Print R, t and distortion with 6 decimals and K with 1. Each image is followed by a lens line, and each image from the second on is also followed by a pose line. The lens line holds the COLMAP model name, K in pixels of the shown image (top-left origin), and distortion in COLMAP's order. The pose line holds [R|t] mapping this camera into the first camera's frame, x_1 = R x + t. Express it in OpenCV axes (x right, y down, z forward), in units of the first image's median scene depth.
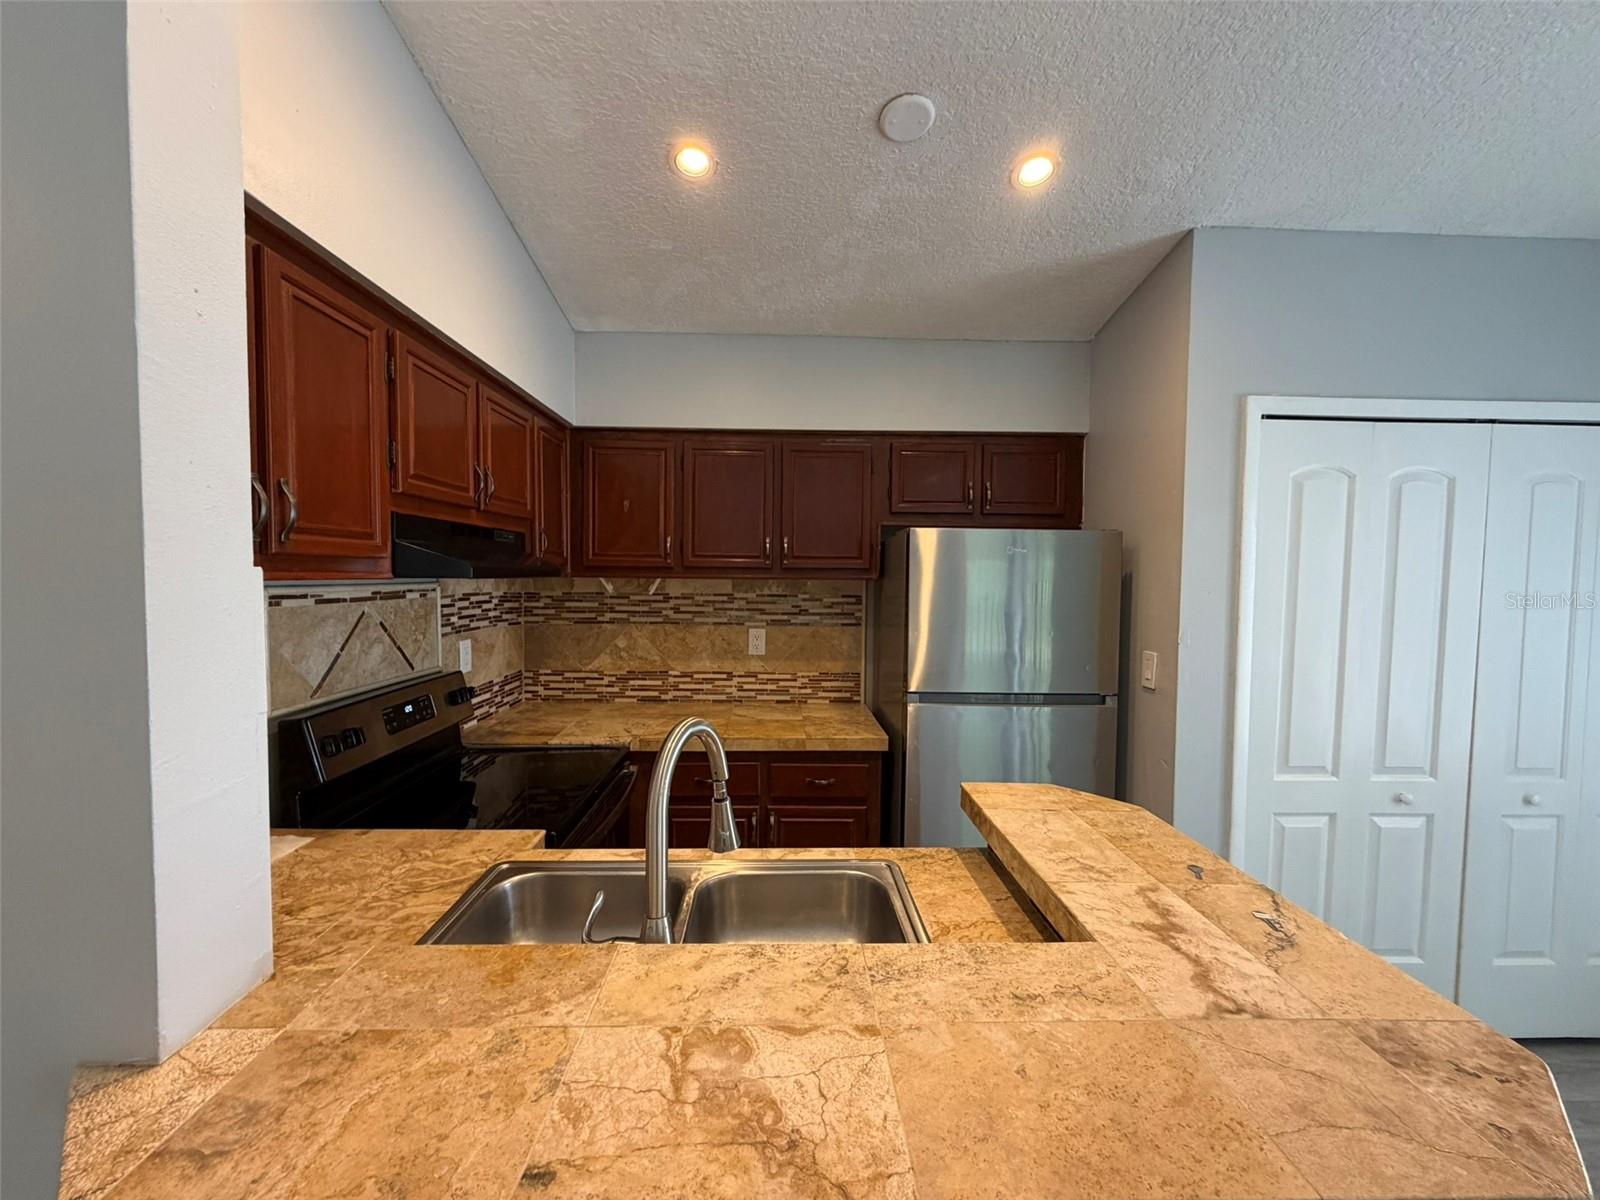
lens RADIAL K [[638.0, 0, 793.3], [0, 638.0, 599.8], [0, 0, 1]] dist [0.001386, 0.000028]
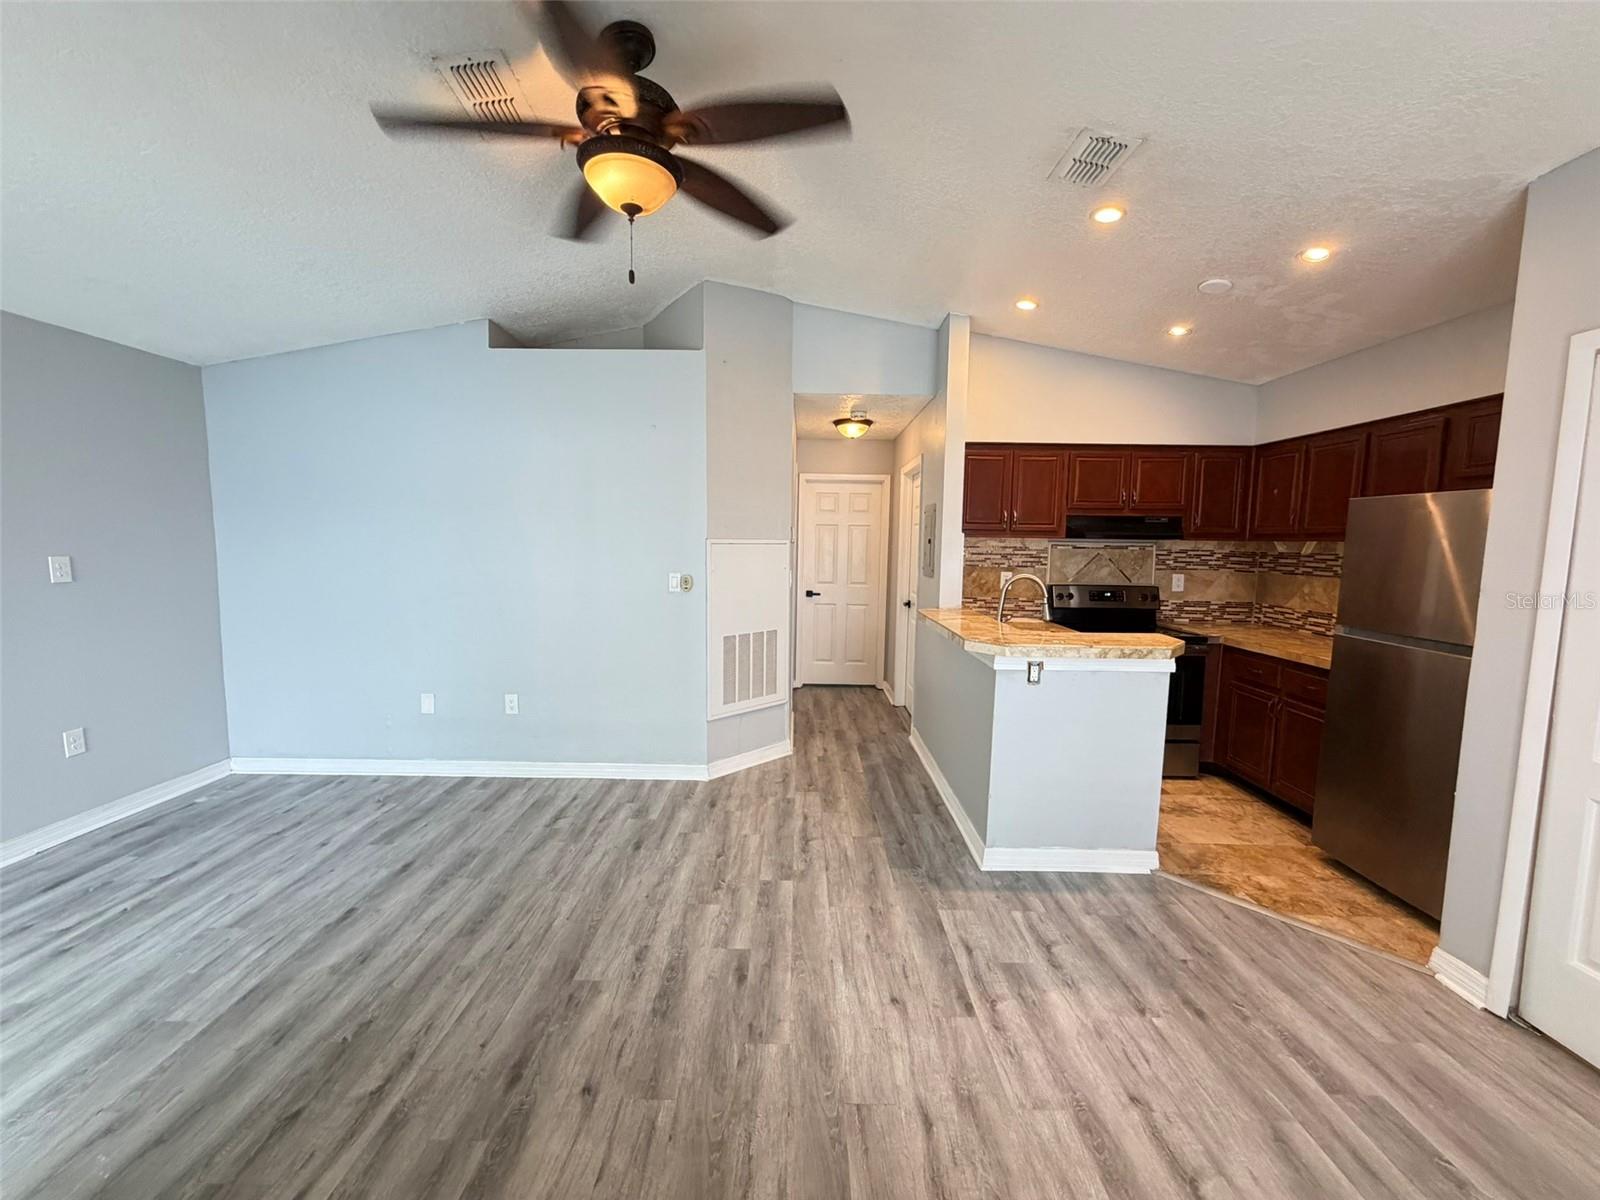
lens RADIAL K [[638.0, 0, 798.3], [0, 638.0, 598.7], [0, 0, 1]] dist [0.001386, 0.000028]
pose [[-0.031548, 0.082673, -0.996077, 1.724075], [-0.054193, 0.994966, 0.084297, 0.045730], [0.998032, 0.056640, -0.026909, -0.085654]]
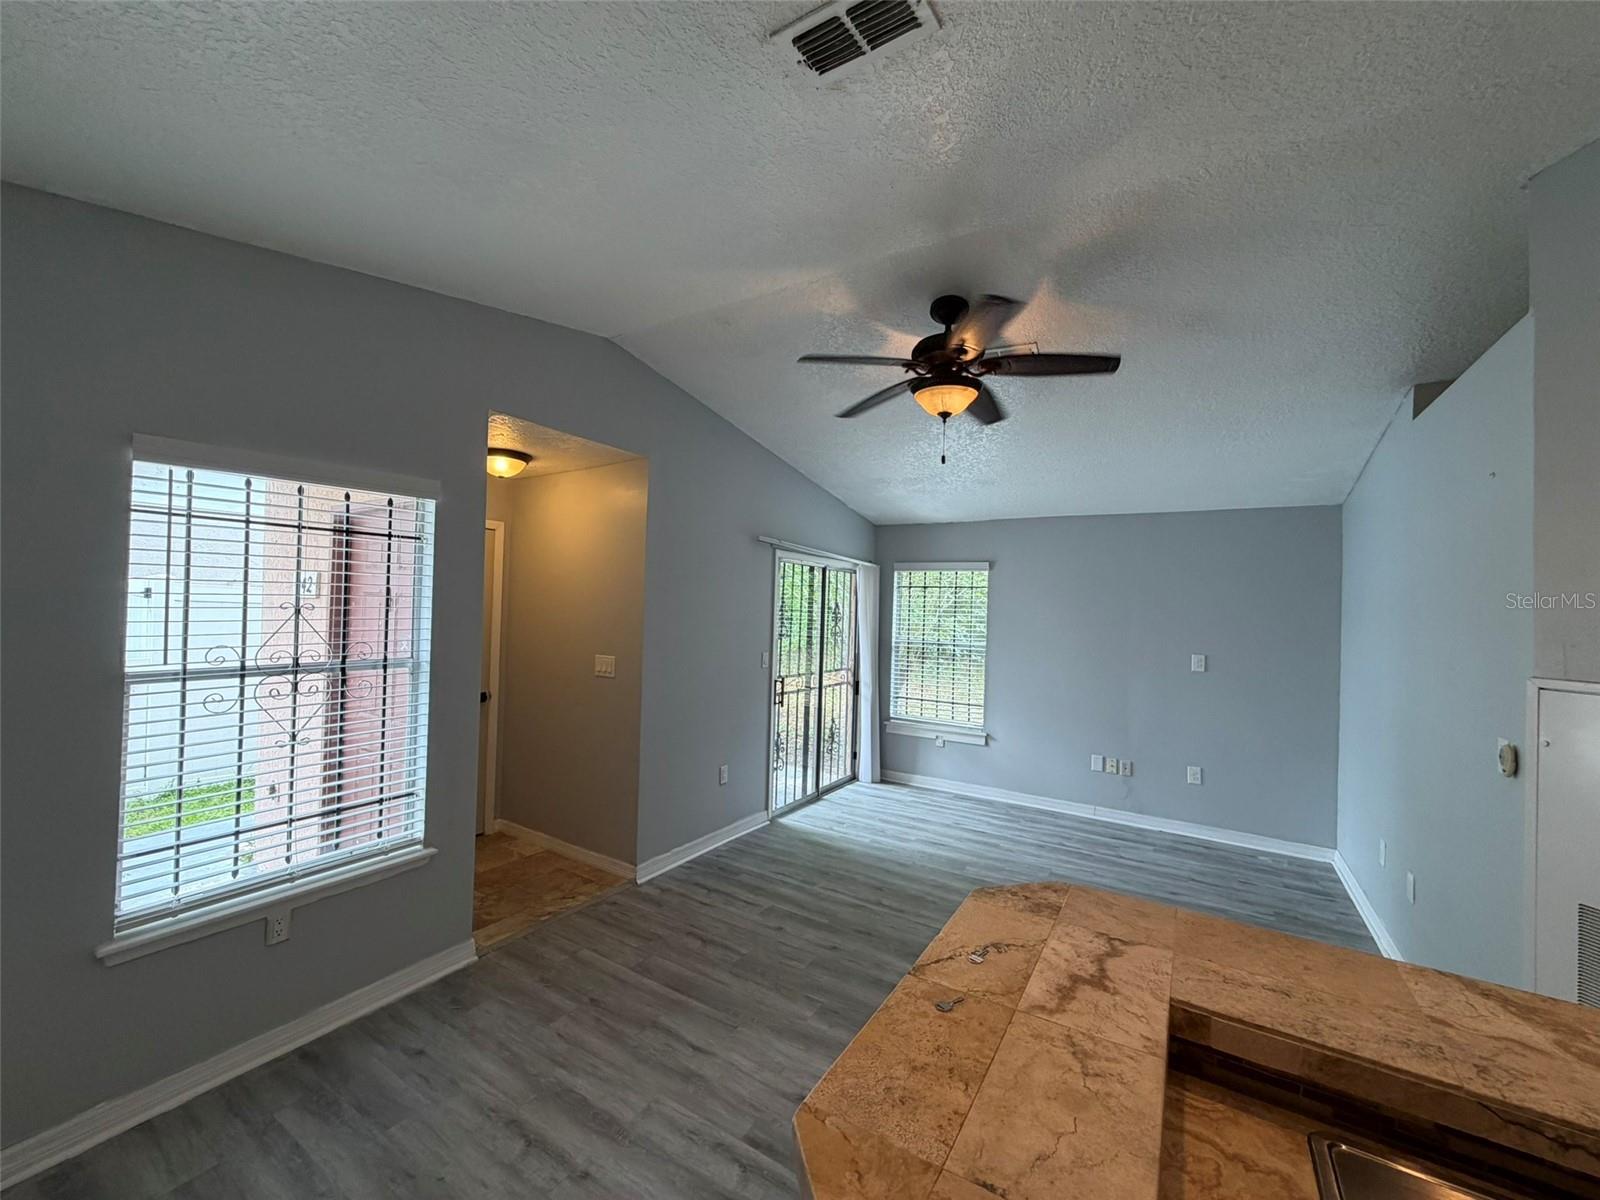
lens RADIAL K [[638.0, 0, 795.2], [0, 638.0, 597.6], [0, 0, 1]] dist [0.001386, 0.000028]
pose [[-0.832135, -0.027182, 0.553906, 0.176579], [-0.017079, 0.999580, 0.023396, -0.078455], [-0.554310, 0.010008, -0.832250, 0.963977]]
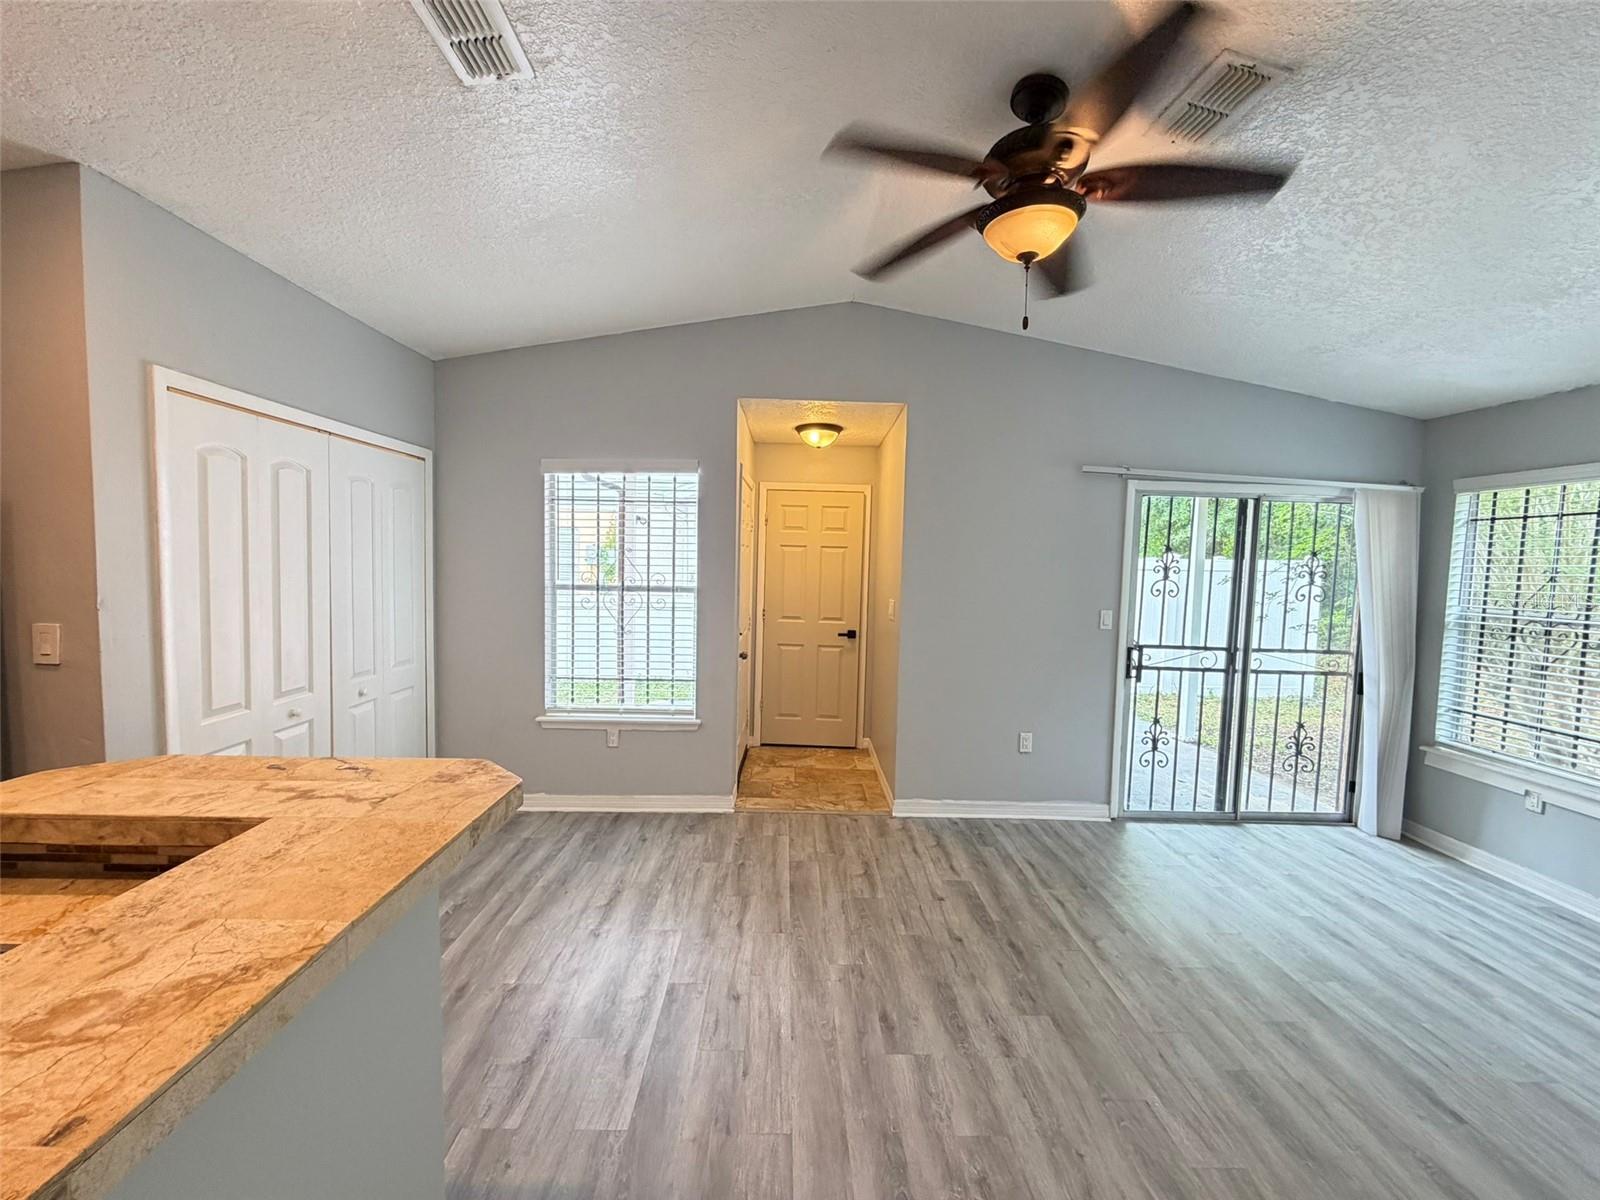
lens RADIAL K [[638.0, 0, 798.0], [0, 638.0, 598.5], [0, 0, 1]] dist [0.001386, 0.000028]
pose [[0.008817, -0.069660, 0.997532, -0.339270], [0.013874, 0.997483, 0.069534, 0.000852], [-0.999865, 0.013226, 0.009762, -0.047883]]
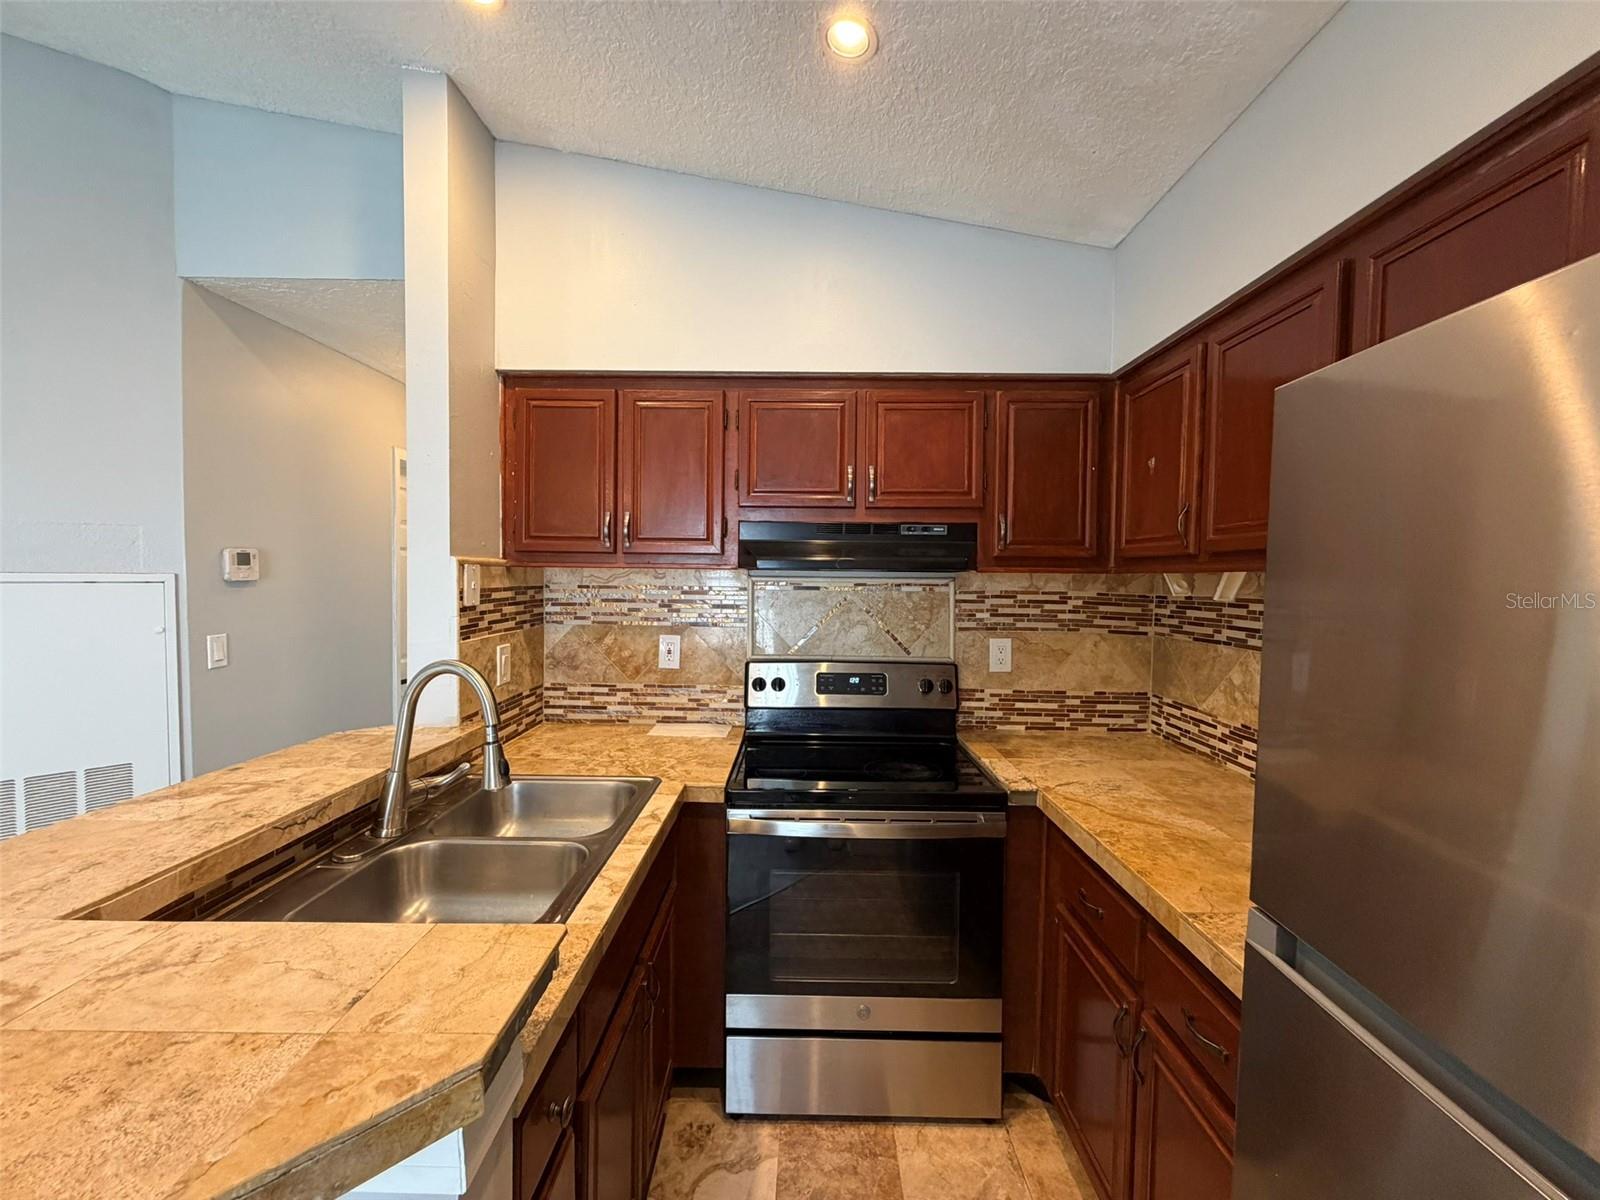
lens RADIAL K [[638.0, 0, 796.4], [0, 638.0, 601.1], [0, 0, 1]] dist [0.001386, 0.000028]
pose [[-0.031775, 0.024164, -0.999203, 0.571396], [-0.050779, 0.998378, 0.025759, -0.003800], [0.998204, 0.051557, -0.030496, 0.874164]]
